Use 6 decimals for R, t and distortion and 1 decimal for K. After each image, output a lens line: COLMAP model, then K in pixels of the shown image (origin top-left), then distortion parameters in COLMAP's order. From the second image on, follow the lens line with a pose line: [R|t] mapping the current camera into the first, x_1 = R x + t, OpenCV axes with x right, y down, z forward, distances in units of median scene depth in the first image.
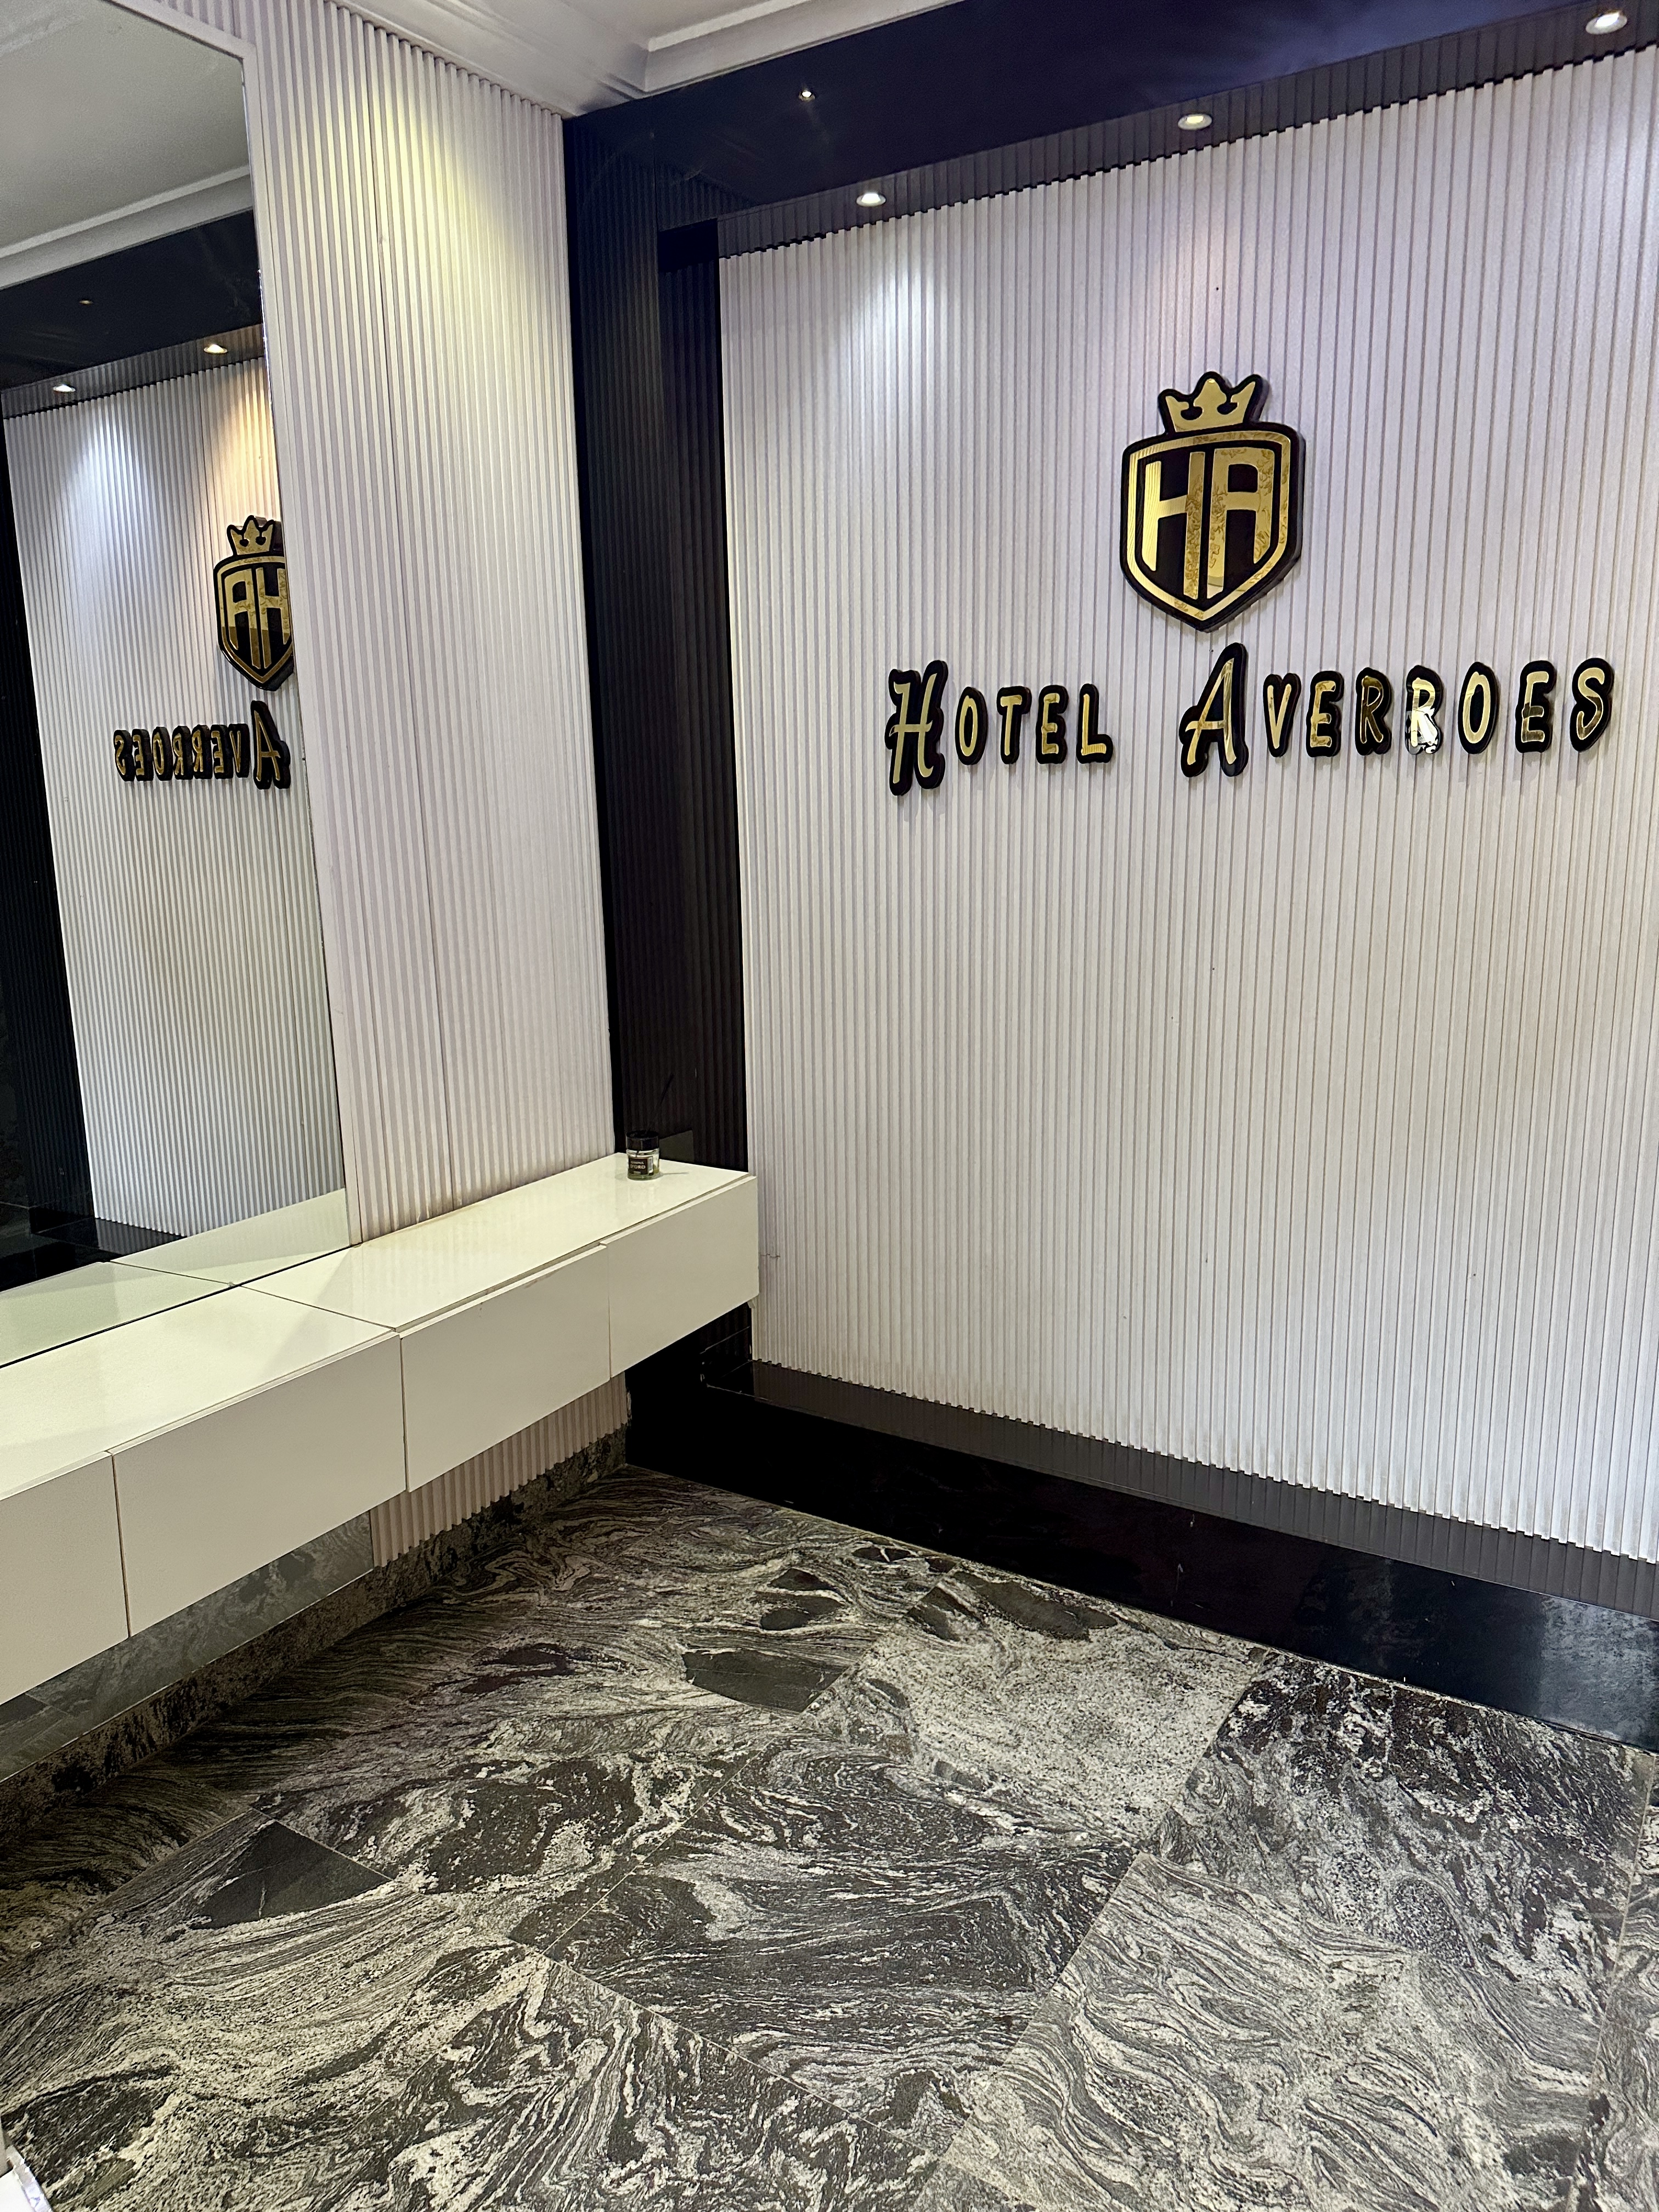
lens RADIAL K [[1547.4, 0, 820.6], [0, 1547.4, 1090.7], [0, 0, 1]] dist [0.037661, -0.032006]
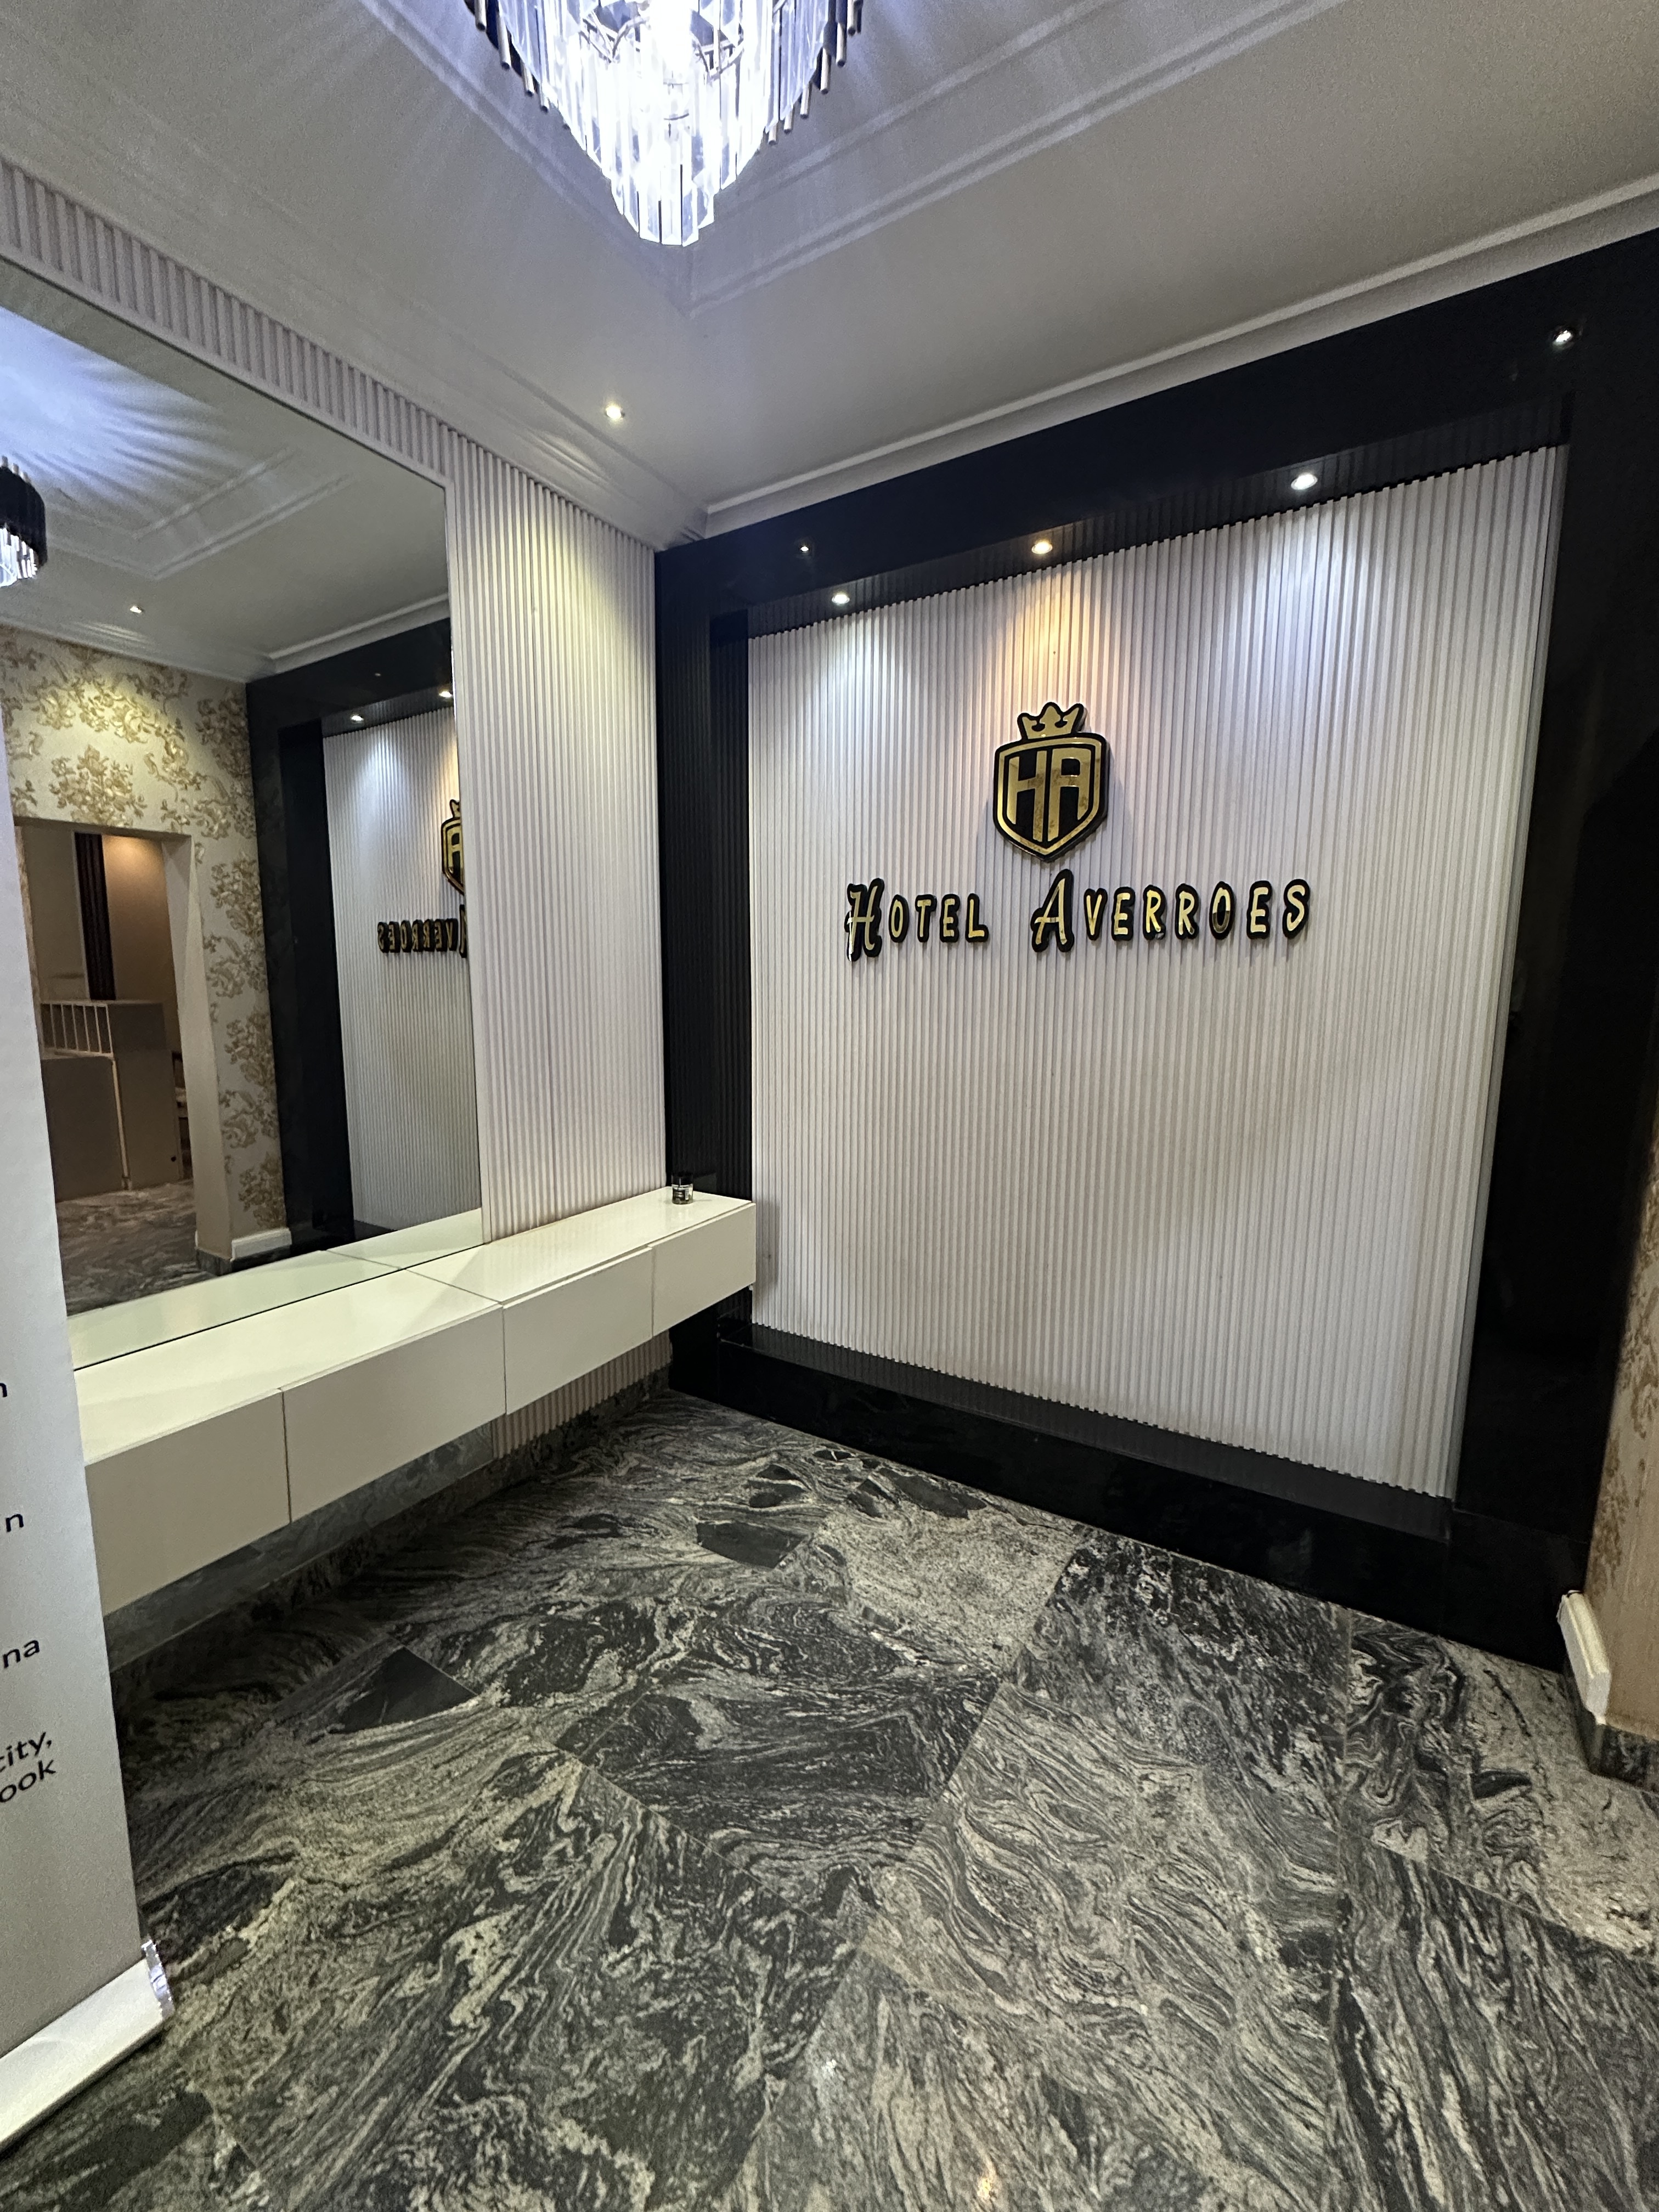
lens RADIAL K [[884.2, 0, 820.2], [0, 884.2, 1092.7], [0, 0, 1]] dist [-0.002323, 0.001218]
pose [[0.999721, 0.021588, 0.009541, 0.015333], [-0.020860, 0.997274, -0.070782, 0.008078], [-0.011043, 0.070563, 0.997446, 0.140941]]
